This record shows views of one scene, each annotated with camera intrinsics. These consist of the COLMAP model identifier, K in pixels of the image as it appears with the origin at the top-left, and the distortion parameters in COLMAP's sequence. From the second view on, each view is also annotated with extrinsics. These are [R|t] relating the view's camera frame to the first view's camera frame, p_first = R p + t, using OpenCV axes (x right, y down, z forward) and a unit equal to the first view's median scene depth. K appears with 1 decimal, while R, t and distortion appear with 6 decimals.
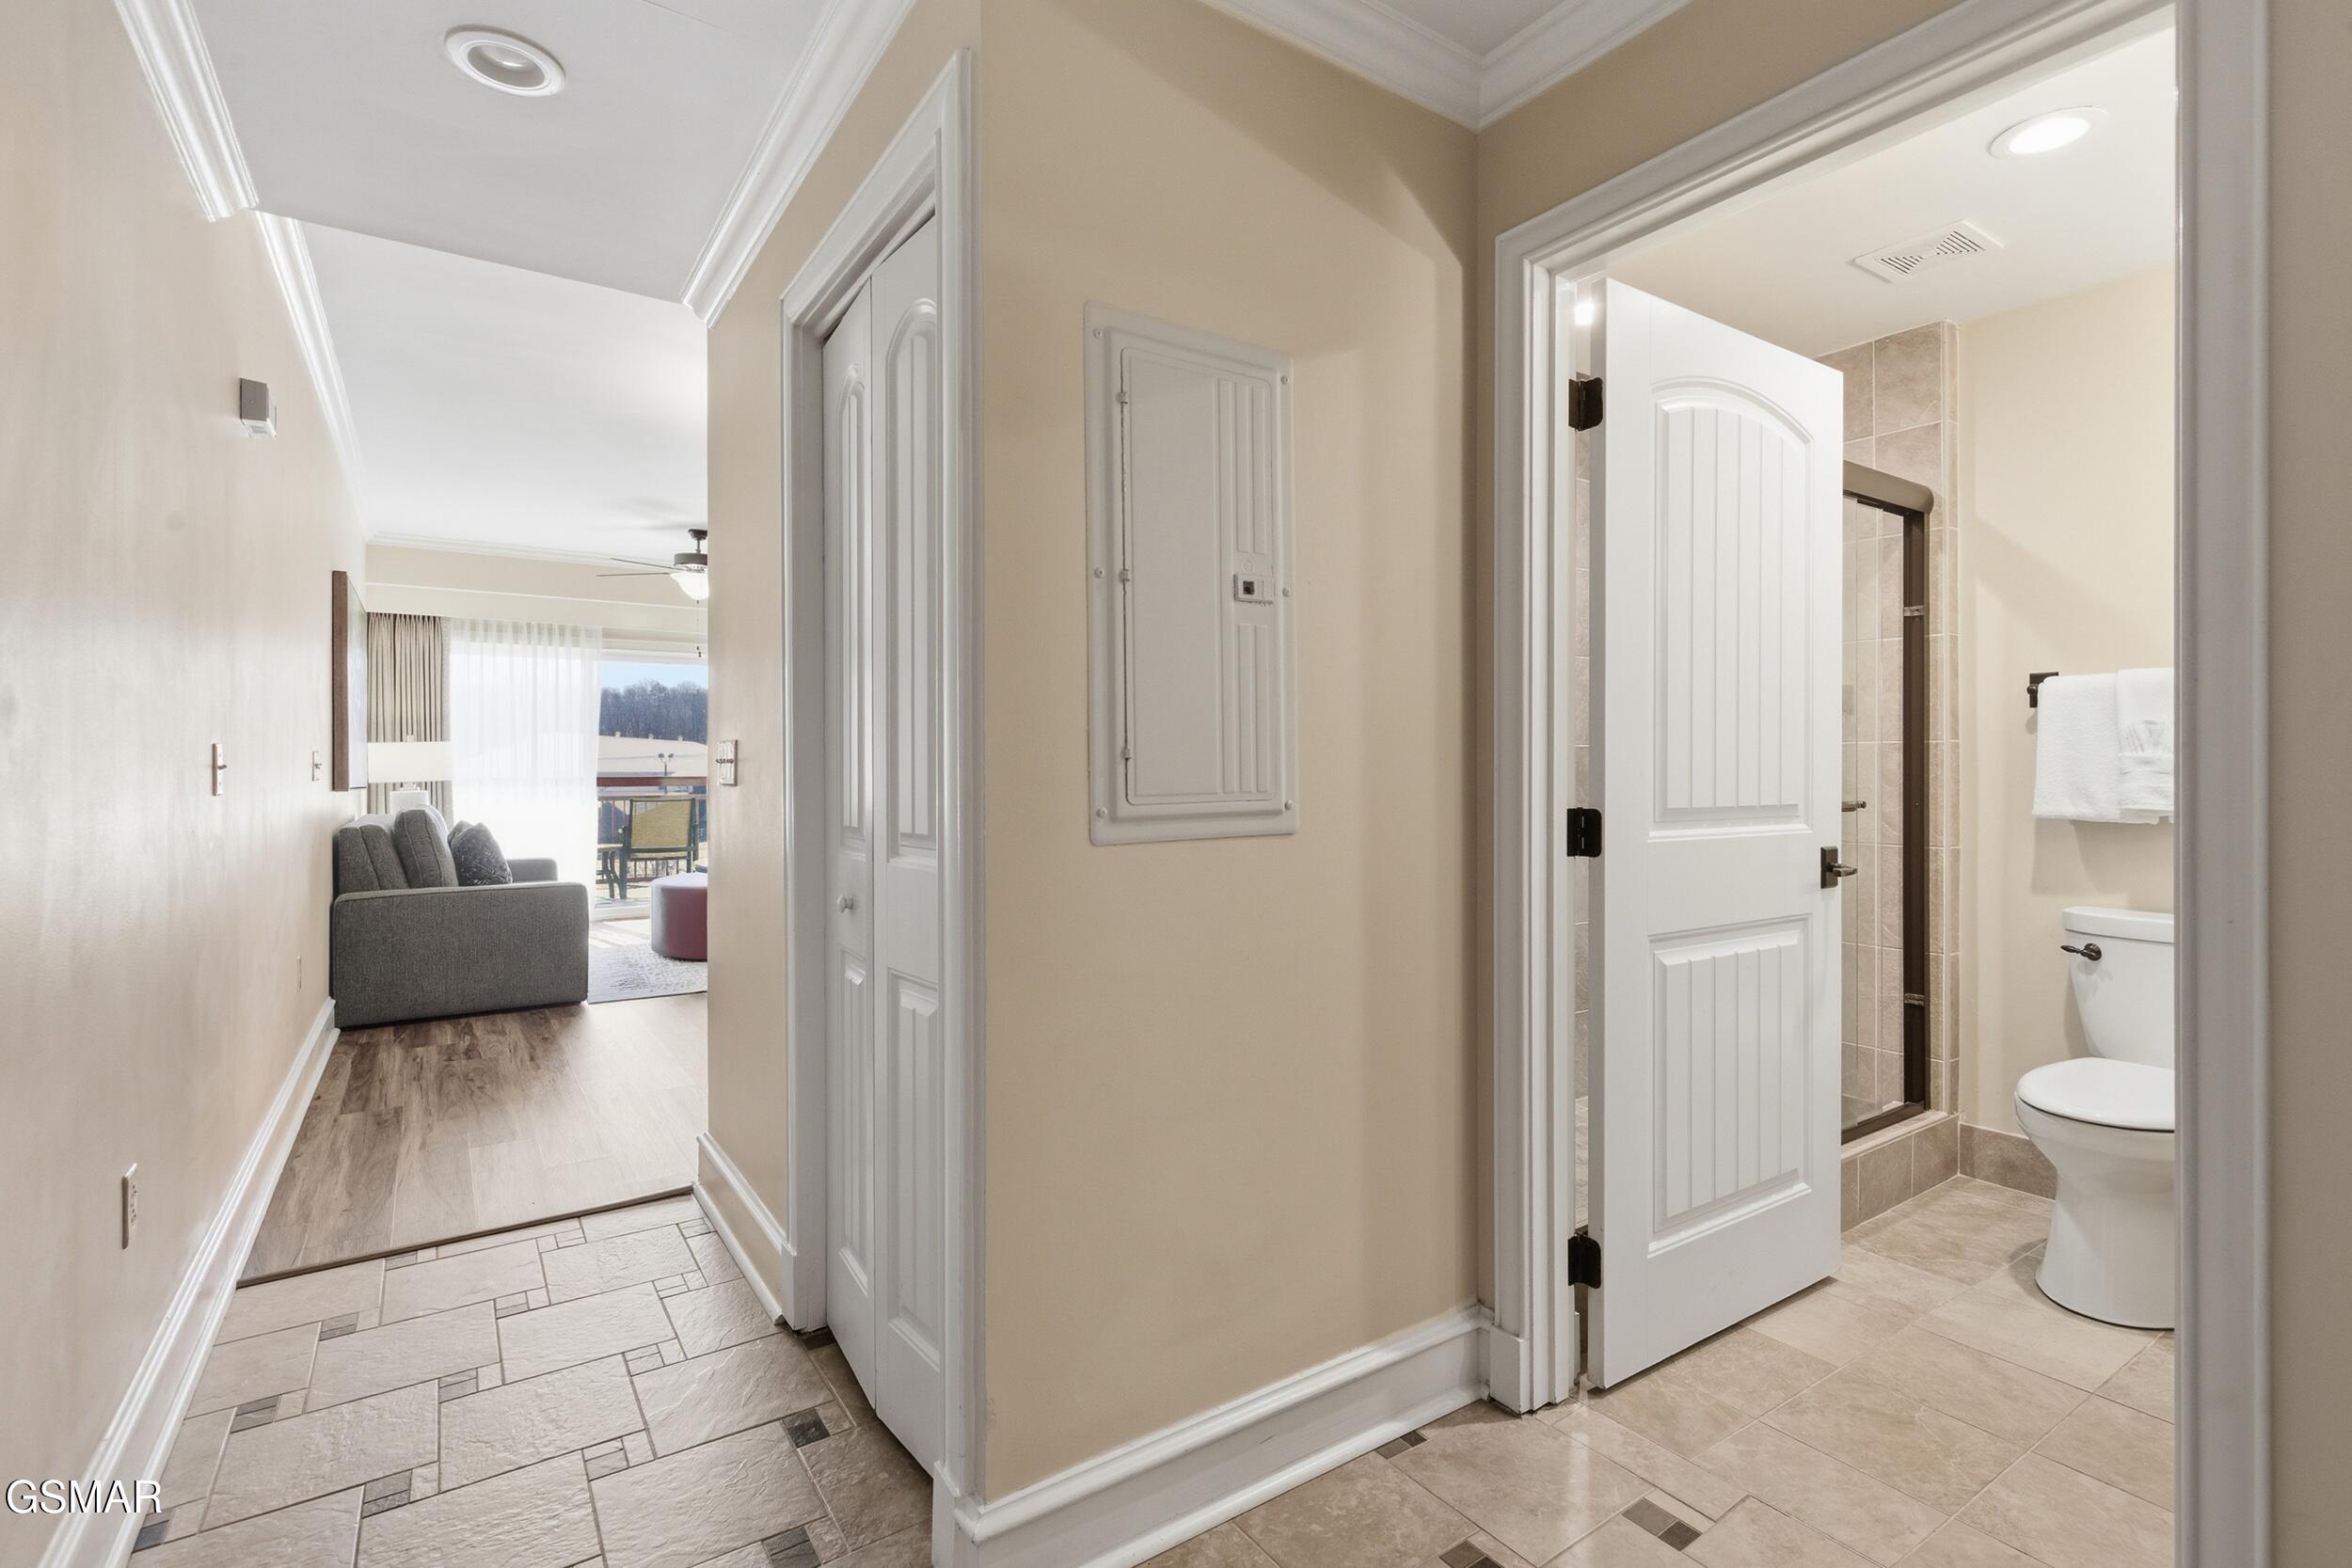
lens RADIAL K [[1077.2, 0, 1192.0], [0, 1077.2, 776.5], [0, 0, 1]] dist [-0.004675, 0.001917]
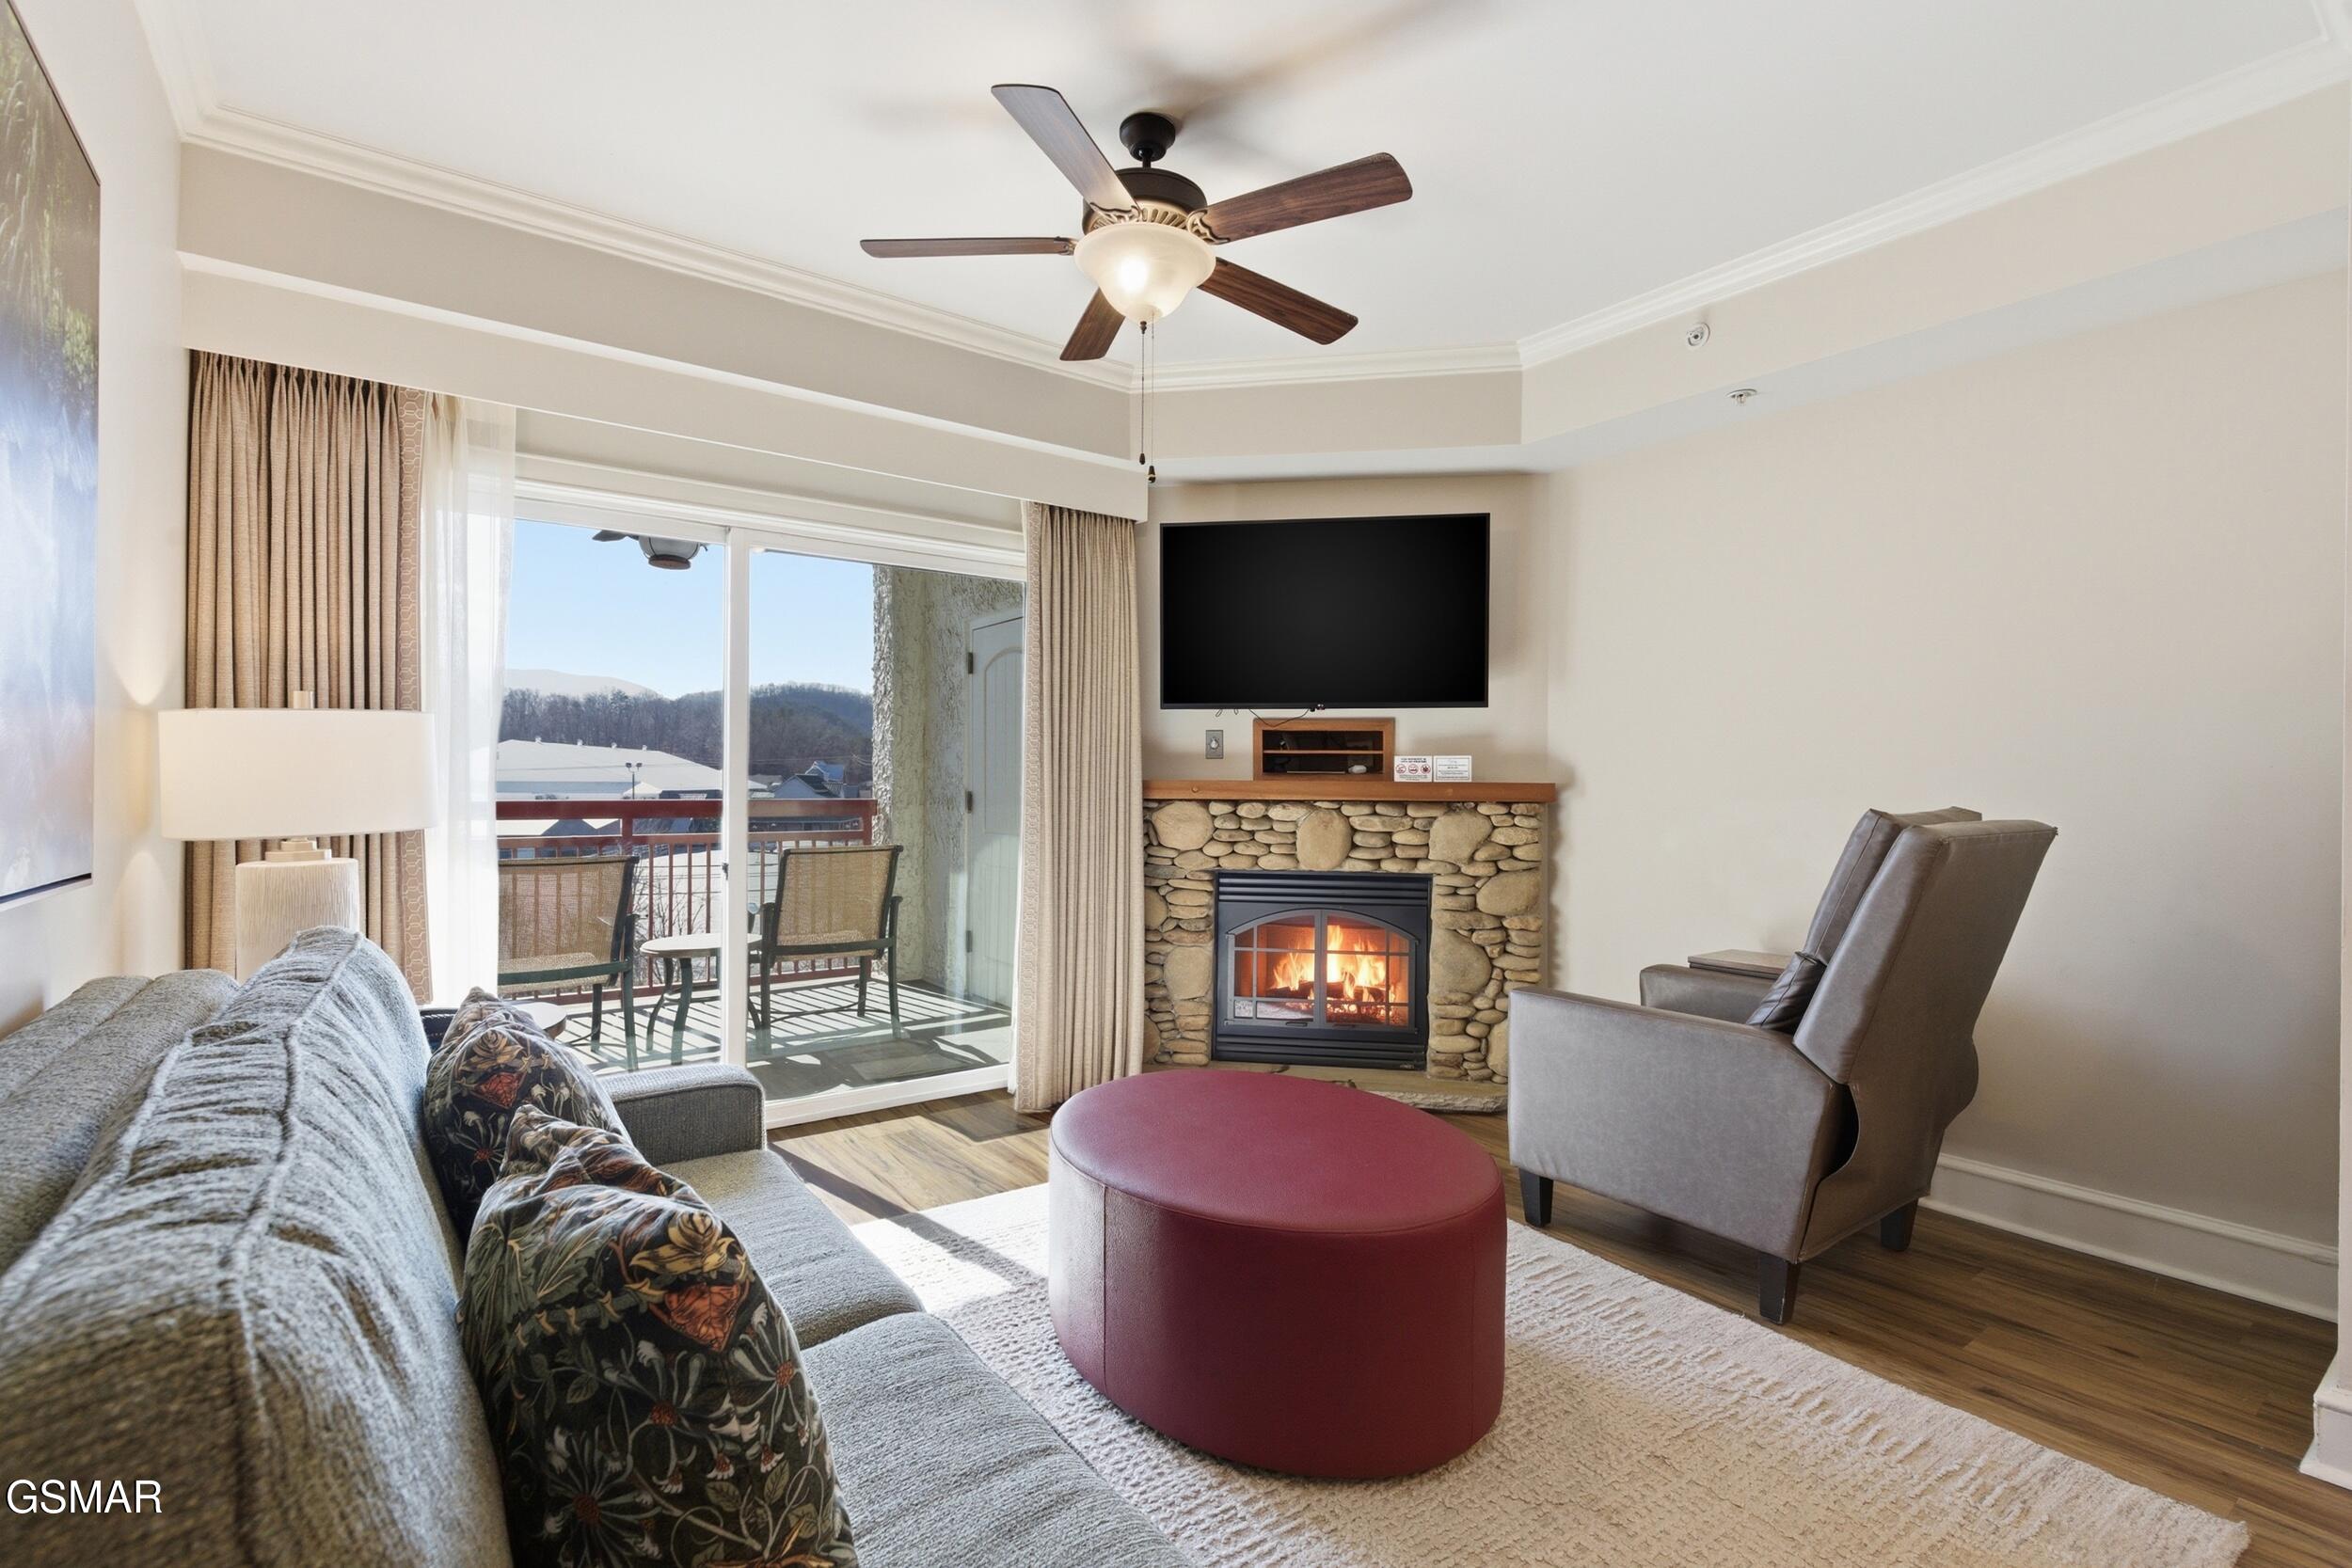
lens RADIAL K [[1077.2, 0, 1192.0], [0, 1077.2, 788.0], [0, 0, 1]] dist [-0.004675, 0.001917]
pose [[0.999539, 0.007020, 0.029528, -0.475015], [-0.006962, 0.999974, -0.002070, -0.010576], [-0.029541, 0.001863, 0.999562, 0.678146]]
